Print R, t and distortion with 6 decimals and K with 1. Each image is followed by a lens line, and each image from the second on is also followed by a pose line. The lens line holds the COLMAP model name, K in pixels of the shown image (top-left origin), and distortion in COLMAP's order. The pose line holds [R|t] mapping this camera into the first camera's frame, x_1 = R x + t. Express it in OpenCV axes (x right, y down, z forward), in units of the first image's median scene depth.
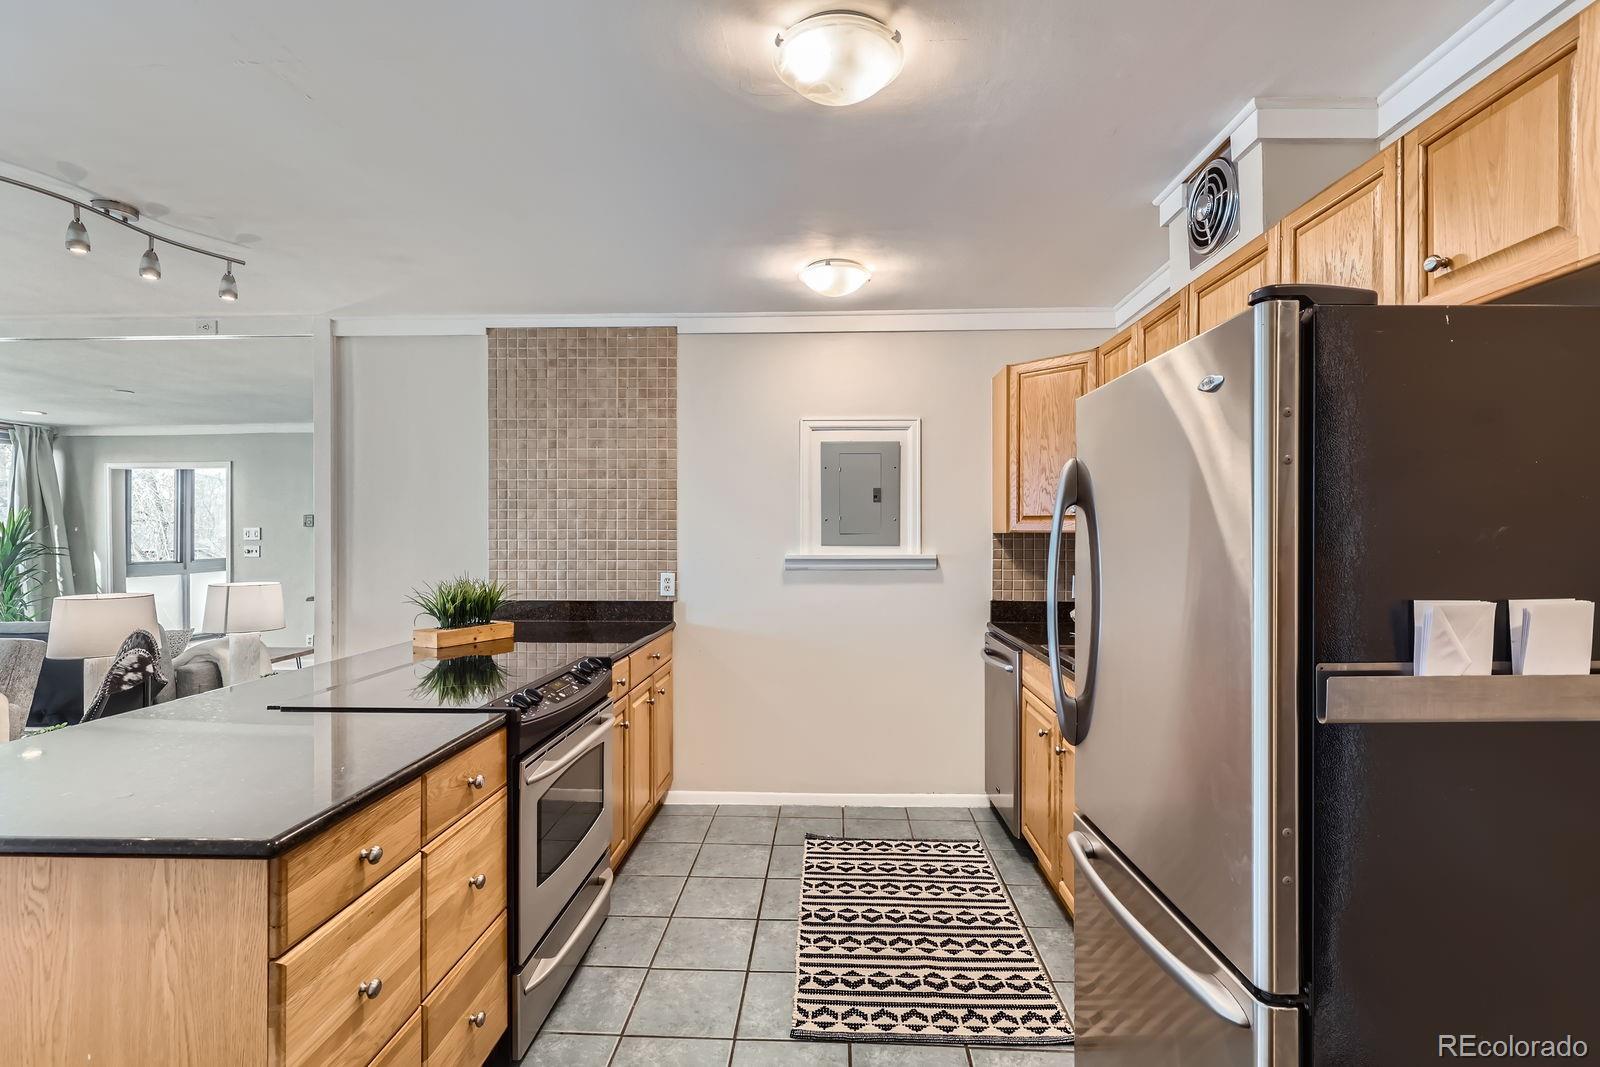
lens RADIAL K [[742.0, 0, 801.5], [0, 742.0, 536.1], [0, 0, 1]] dist [0.020617, -0.014661]
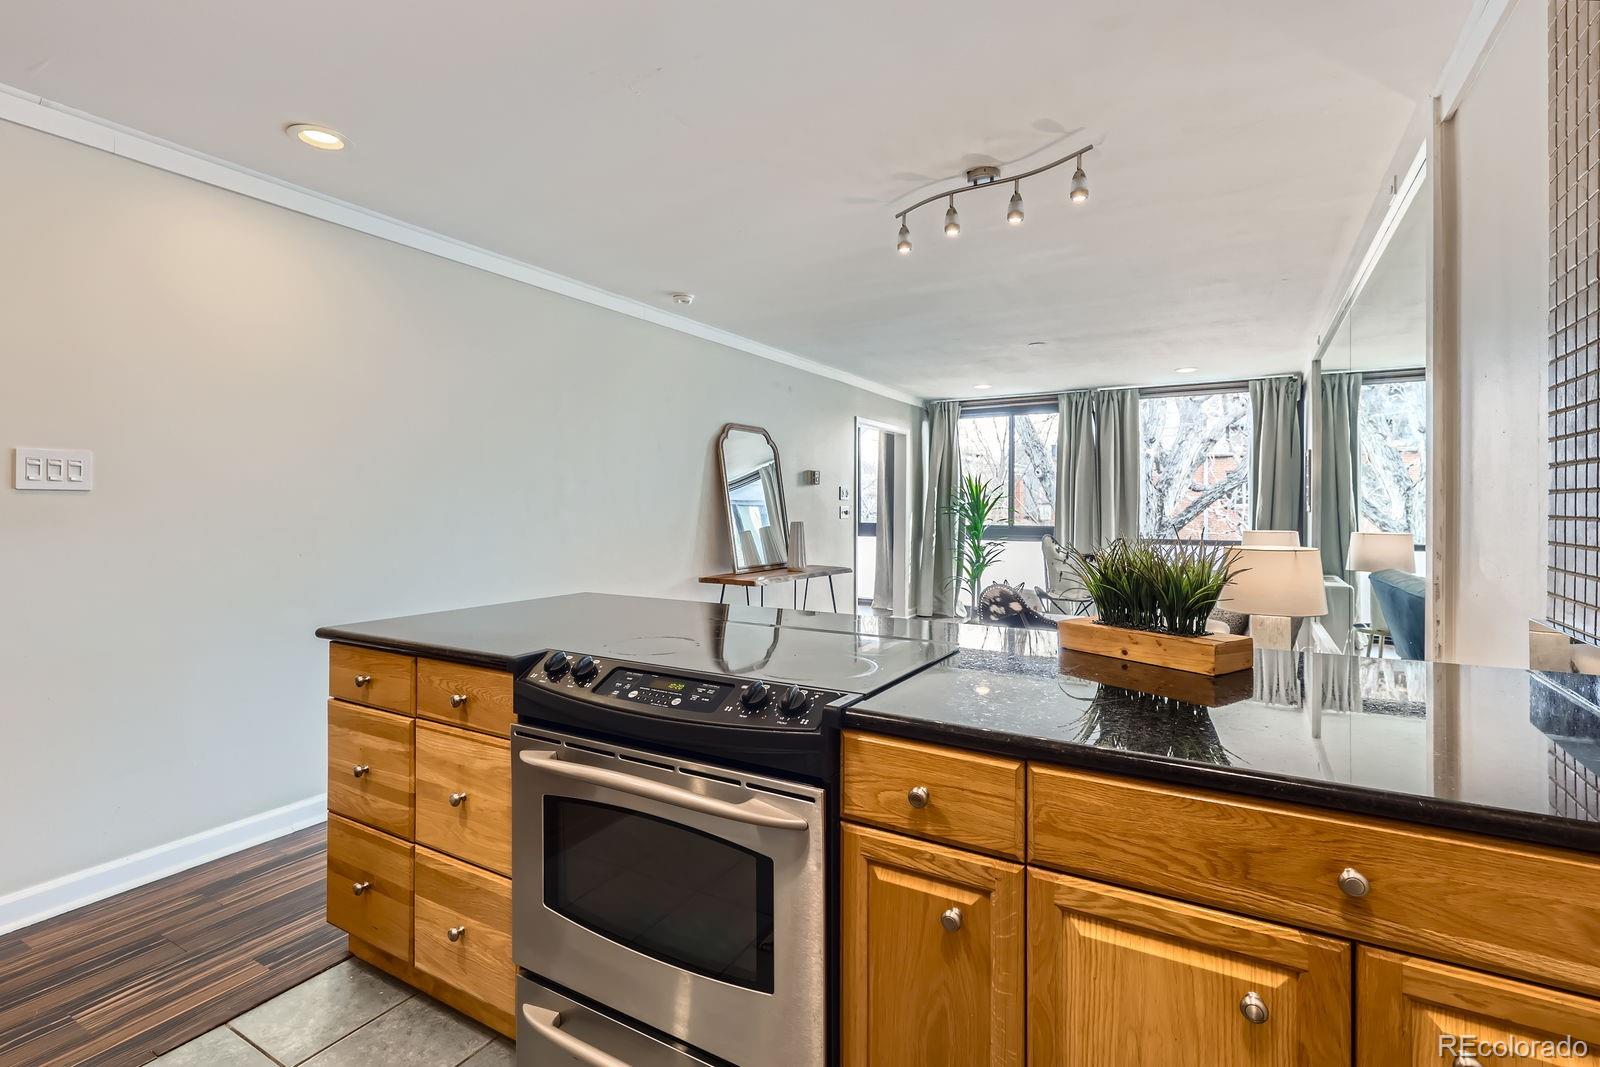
lens RADIAL K [[748.1, 0, 805.4], [0, 748.1, 506.3], [0, 0, 1]] dist [0.003265, -0.000900]
pose [[-0.460536, 0.002544, -0.887637, 0.126932], [-0.004736, 0.999975, 0.005323, 0.029454], [0.887628, 0.006655, -0.460512, 0.955944]]
